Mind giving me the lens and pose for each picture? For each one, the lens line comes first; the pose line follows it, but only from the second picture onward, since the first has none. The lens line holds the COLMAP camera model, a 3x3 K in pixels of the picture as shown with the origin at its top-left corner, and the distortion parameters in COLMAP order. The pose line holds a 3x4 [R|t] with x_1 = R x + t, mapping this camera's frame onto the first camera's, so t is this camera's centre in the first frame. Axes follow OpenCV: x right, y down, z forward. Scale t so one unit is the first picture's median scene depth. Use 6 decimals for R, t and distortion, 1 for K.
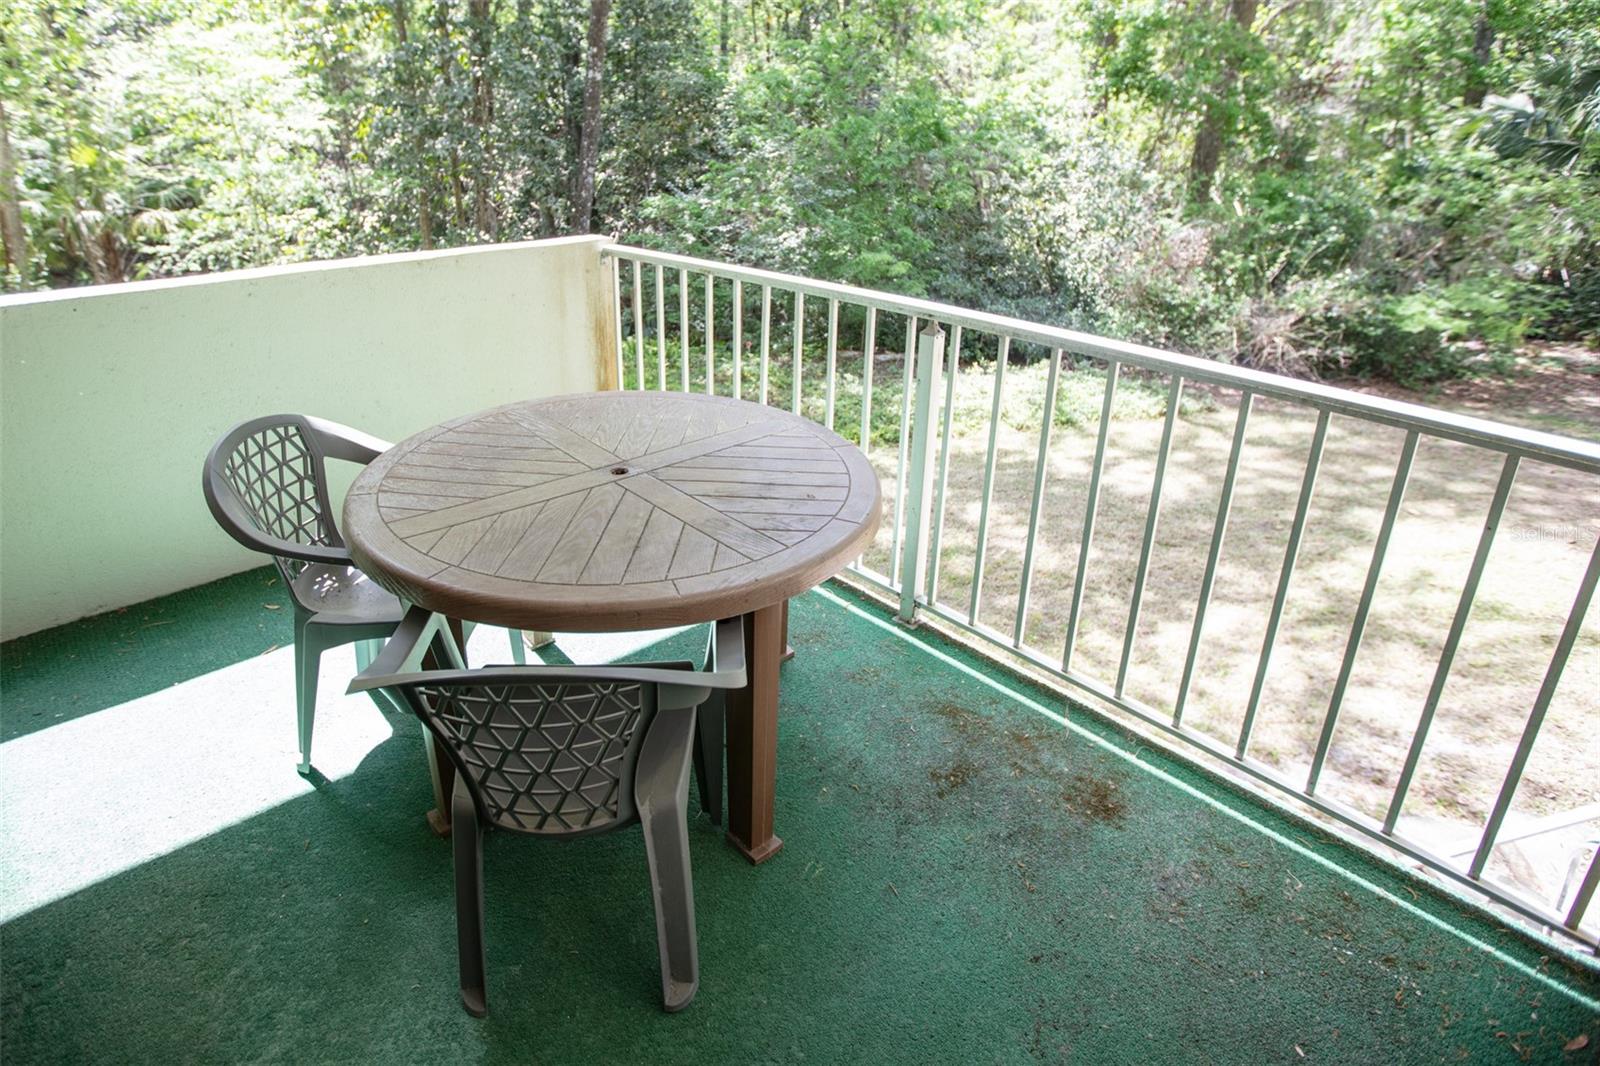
lens RADIAL K [[876.7, 0, 798.5], [0, 876.7, 406.5], [0, 0, 1]] dist [-0.054596, 0.023118]
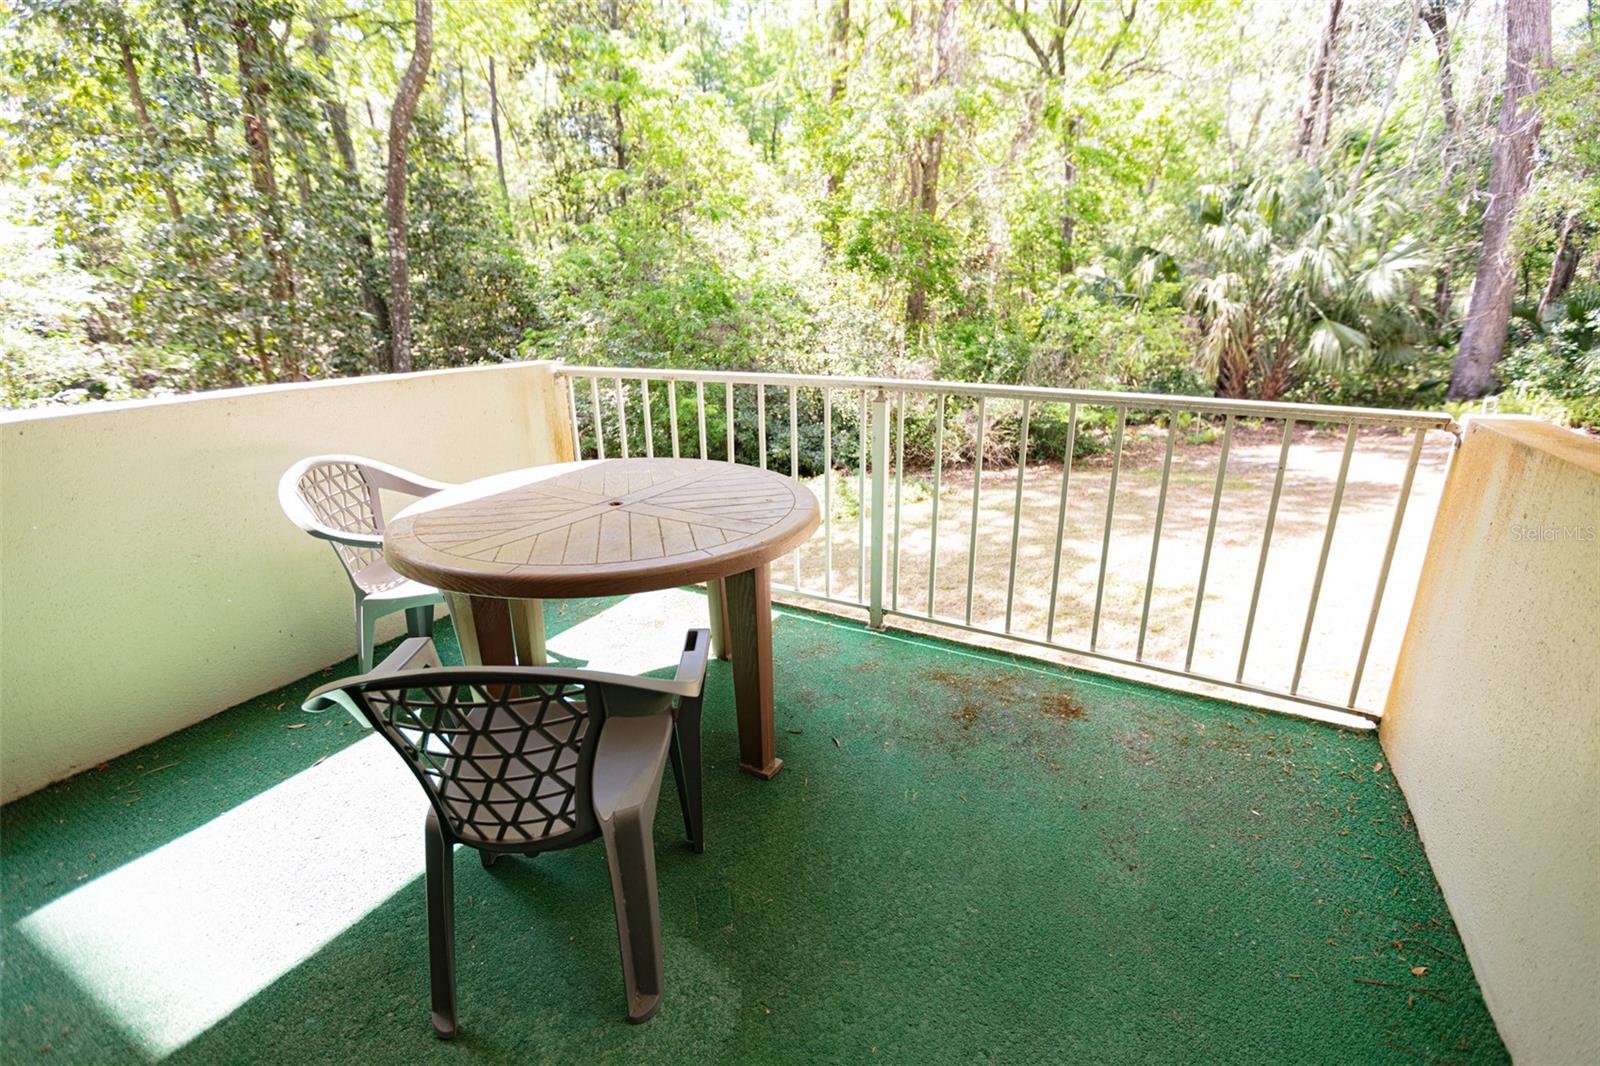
lens RADIAL K [[718.2, 0, 800.0], [0, 718.2, 533.0], [0, 0, 1]] dist [0.002155, -0.000192]
pose [[0.933411, -0.123680, 0.336819, -0.133338], [0.132833, 0.991130, -0.004171, 0.038653], [-0.333316, 0.048634, 0.941560, 0.007776]]
